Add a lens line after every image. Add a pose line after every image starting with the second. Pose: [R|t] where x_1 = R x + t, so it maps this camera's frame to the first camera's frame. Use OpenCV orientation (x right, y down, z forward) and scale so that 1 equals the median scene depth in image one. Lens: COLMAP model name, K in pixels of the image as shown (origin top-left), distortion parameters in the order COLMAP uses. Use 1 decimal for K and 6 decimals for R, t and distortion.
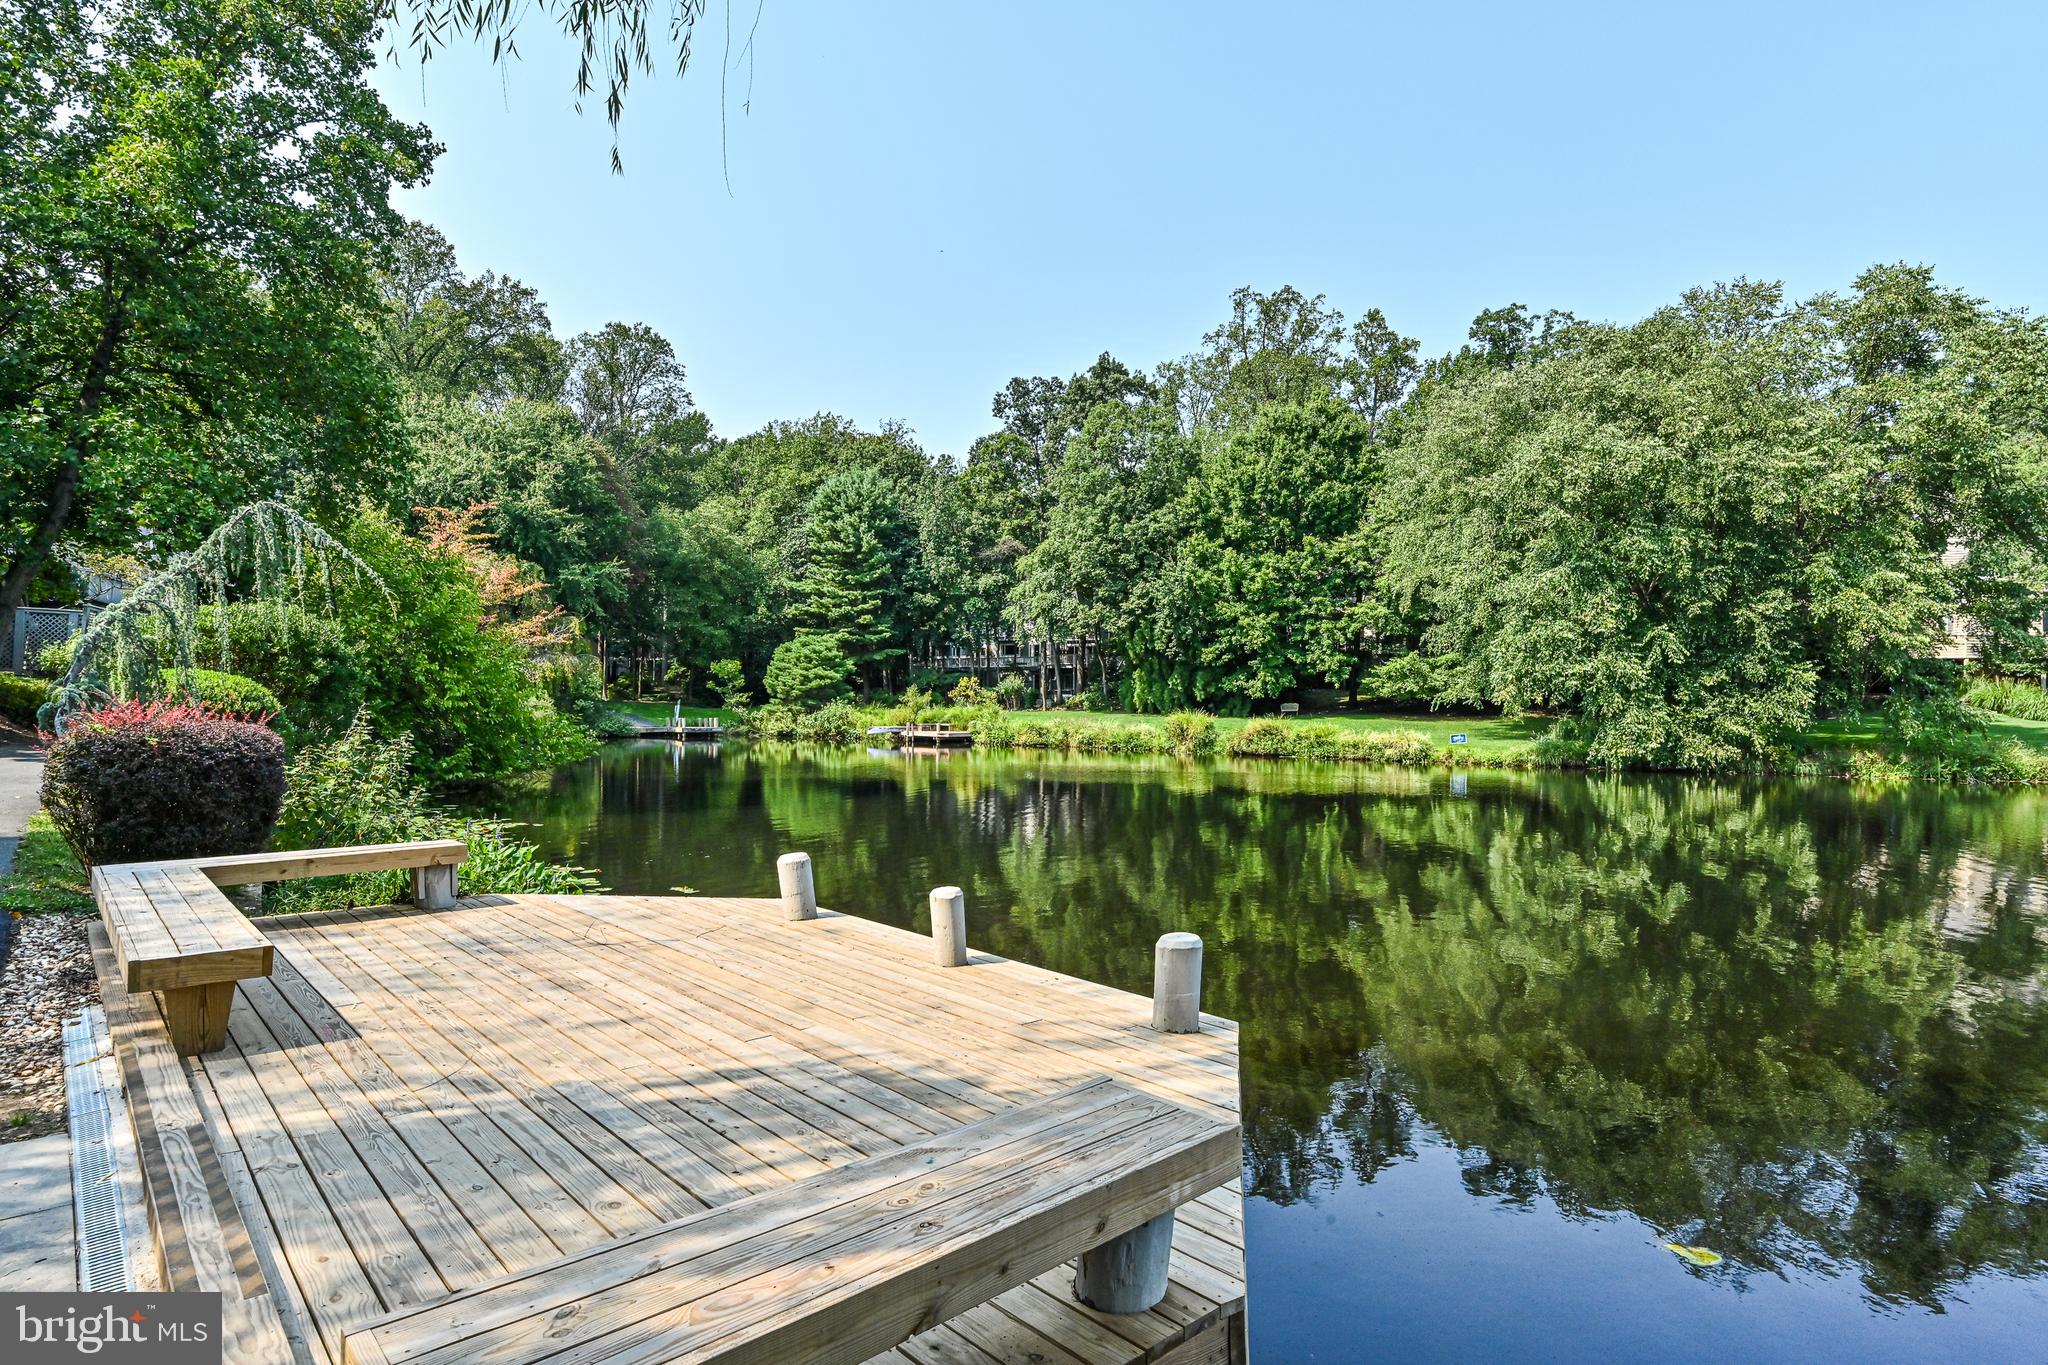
lens RADIAL K [[1064.5, 0, 1017.4], [0, 1064.5, 684.0], [0, 0, 1]] dist [-0.000880, 0.000575]
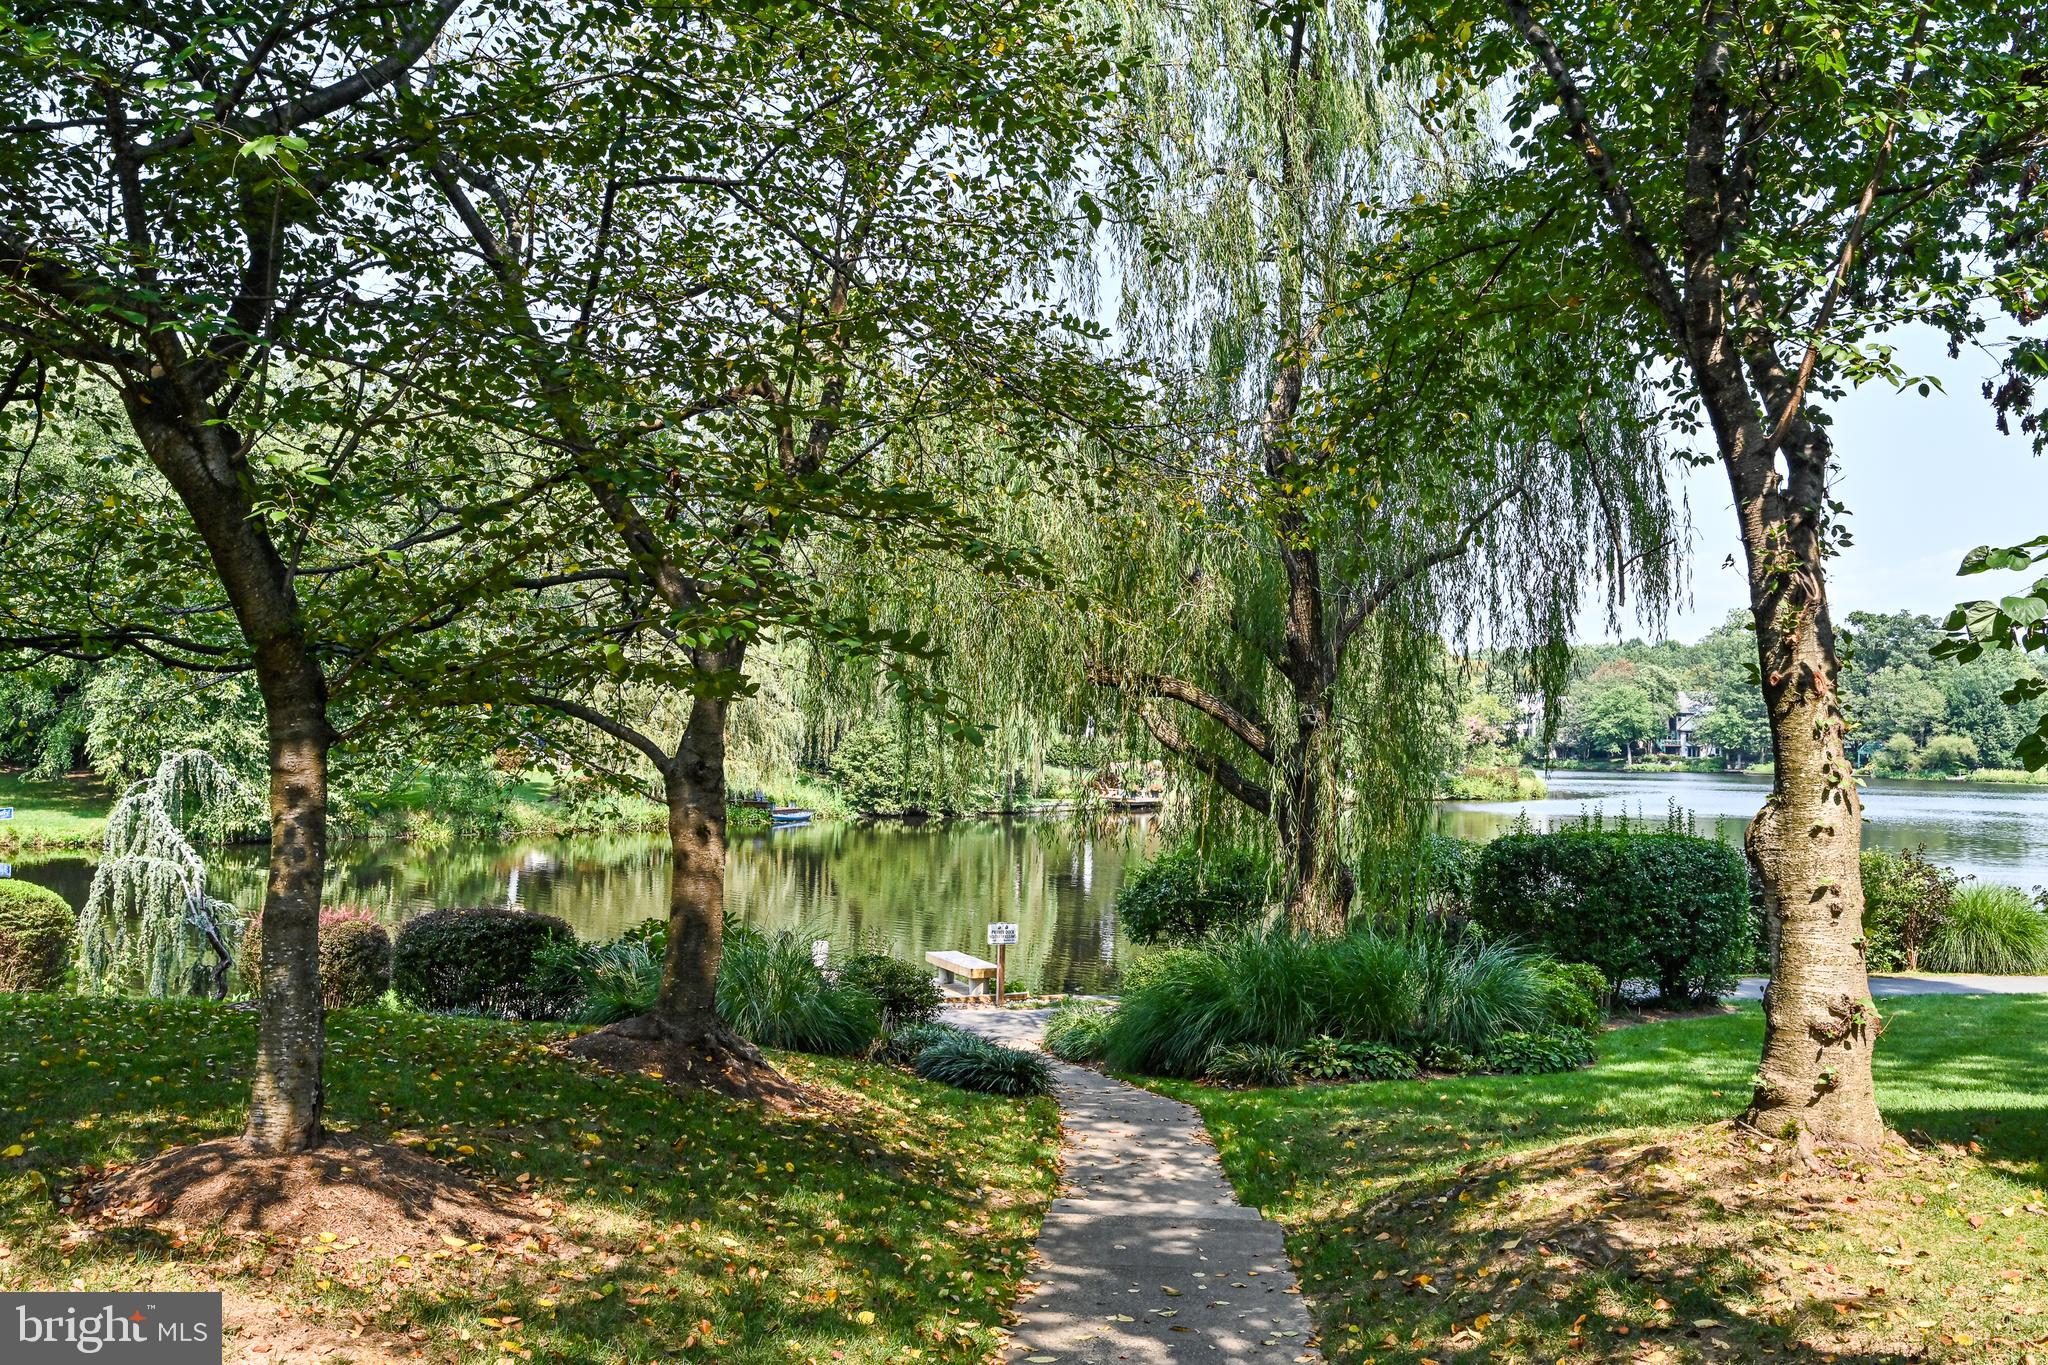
lens RADIAL K [[1714.9, 0, 1026.9], [0, 1714.9, 687.0], [0, 0, 1]] dist [0.003981, -0.000688]
pose [[0.357284, 0.019349, 0.933795, -0.511409], [-0.033091, 0.999420, -0.008048, -0.058683], [-0.933409, -0.028025, 0.357717, -0.167564]]
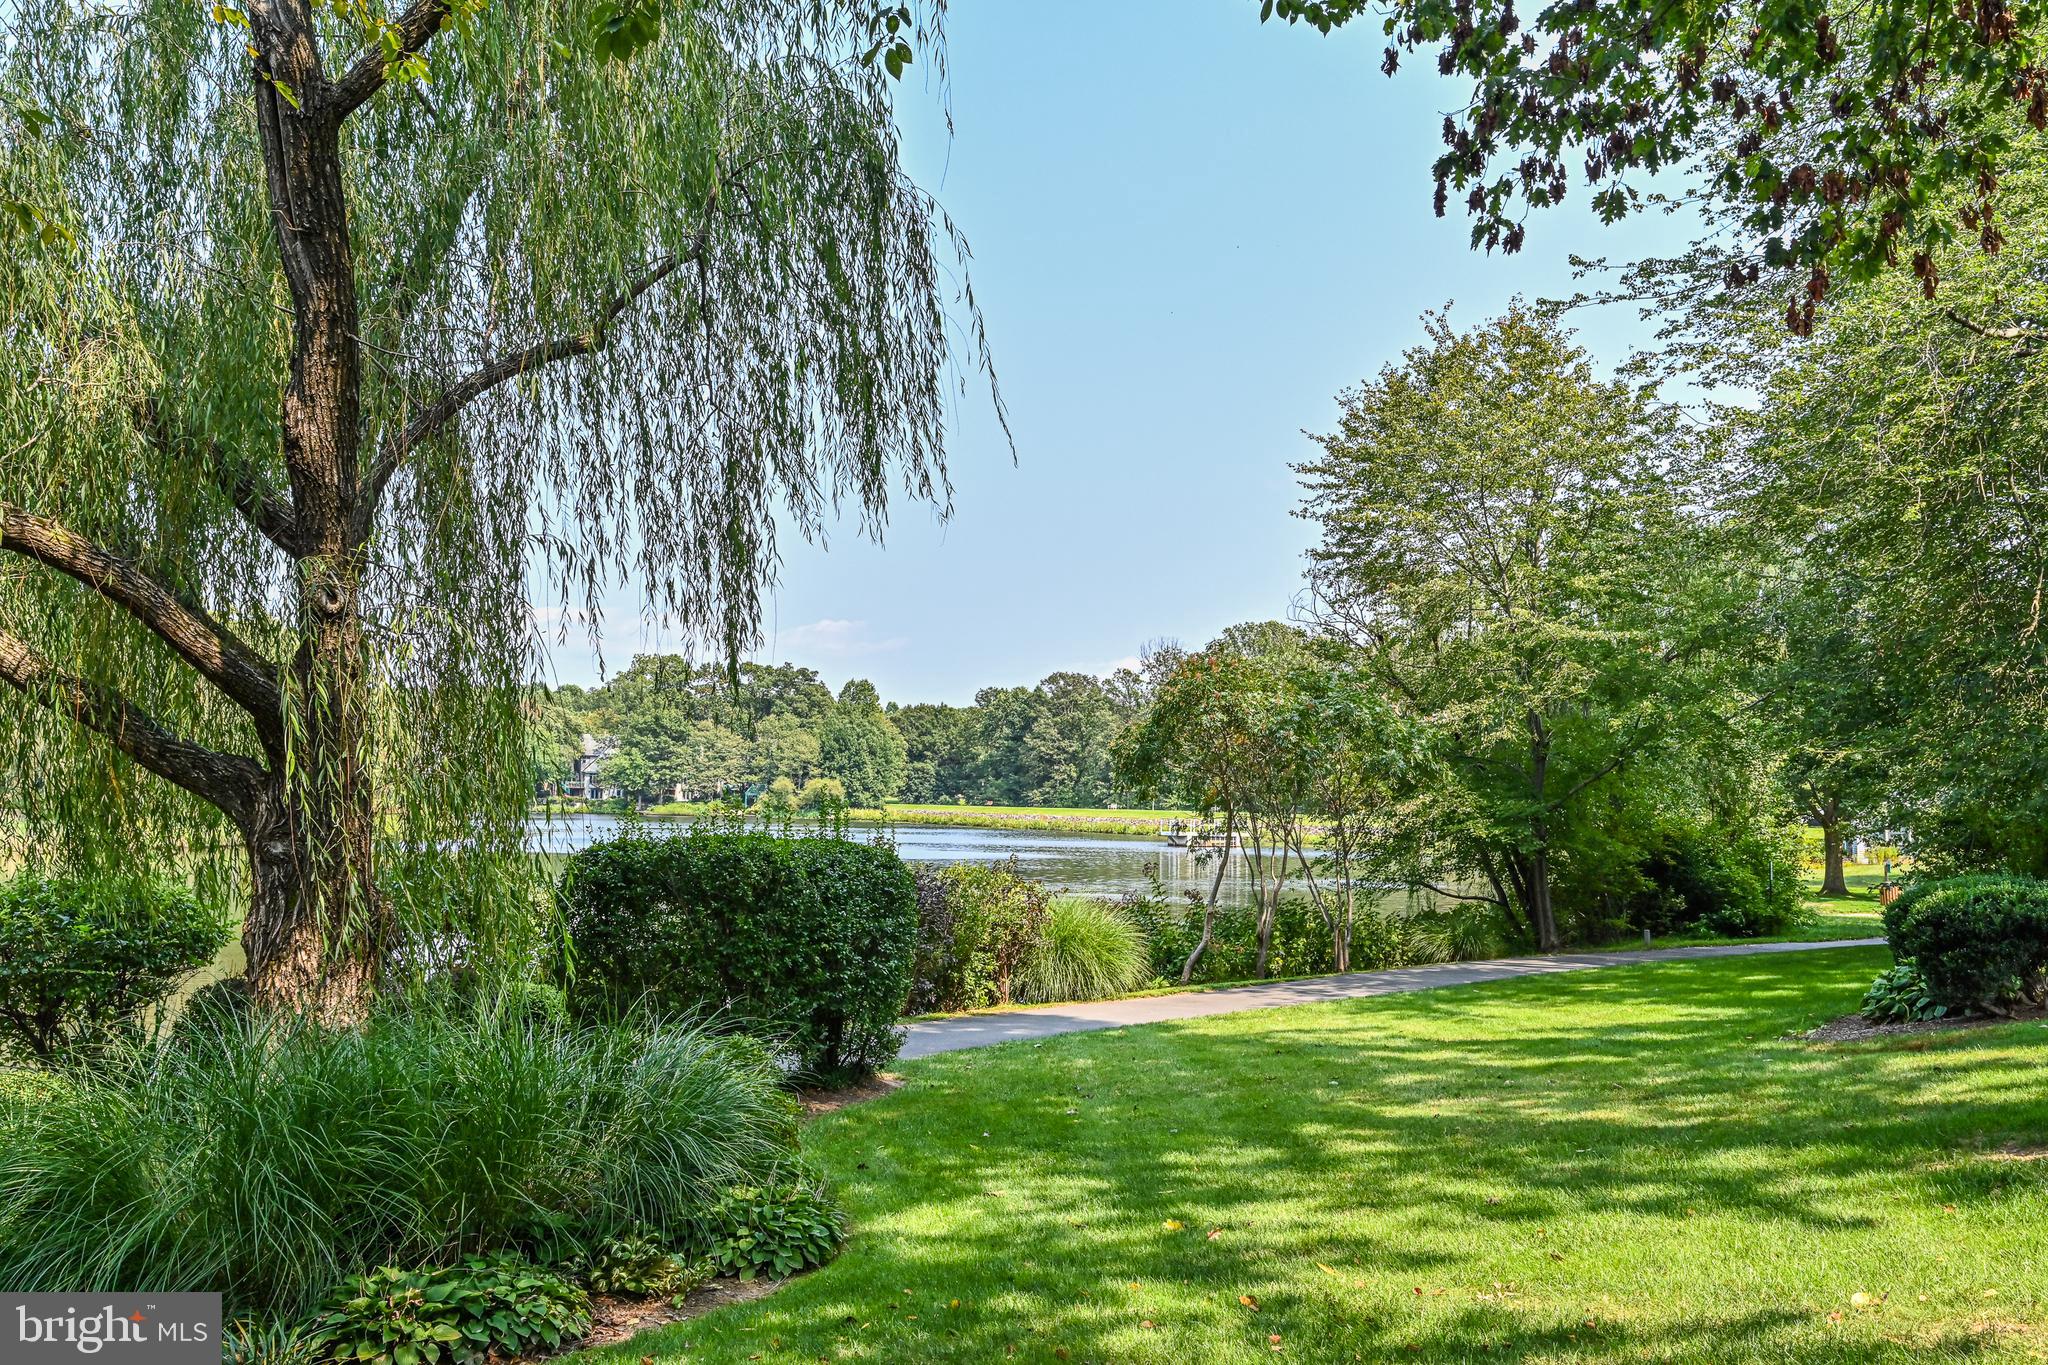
lens RADIAL K [[1714.9, 0, 1017.9], [0, 1714.9, 681.7], [0, 0, 1]] dist [0.003981, -0.000688]
pose [[-0.250958, 0.049664, 0.966723, -0.315822], [-0.043242, 0.997111, -0.062451, -0.036156], [-0.967032, -0.057475, -0.248086, -0.111475]]
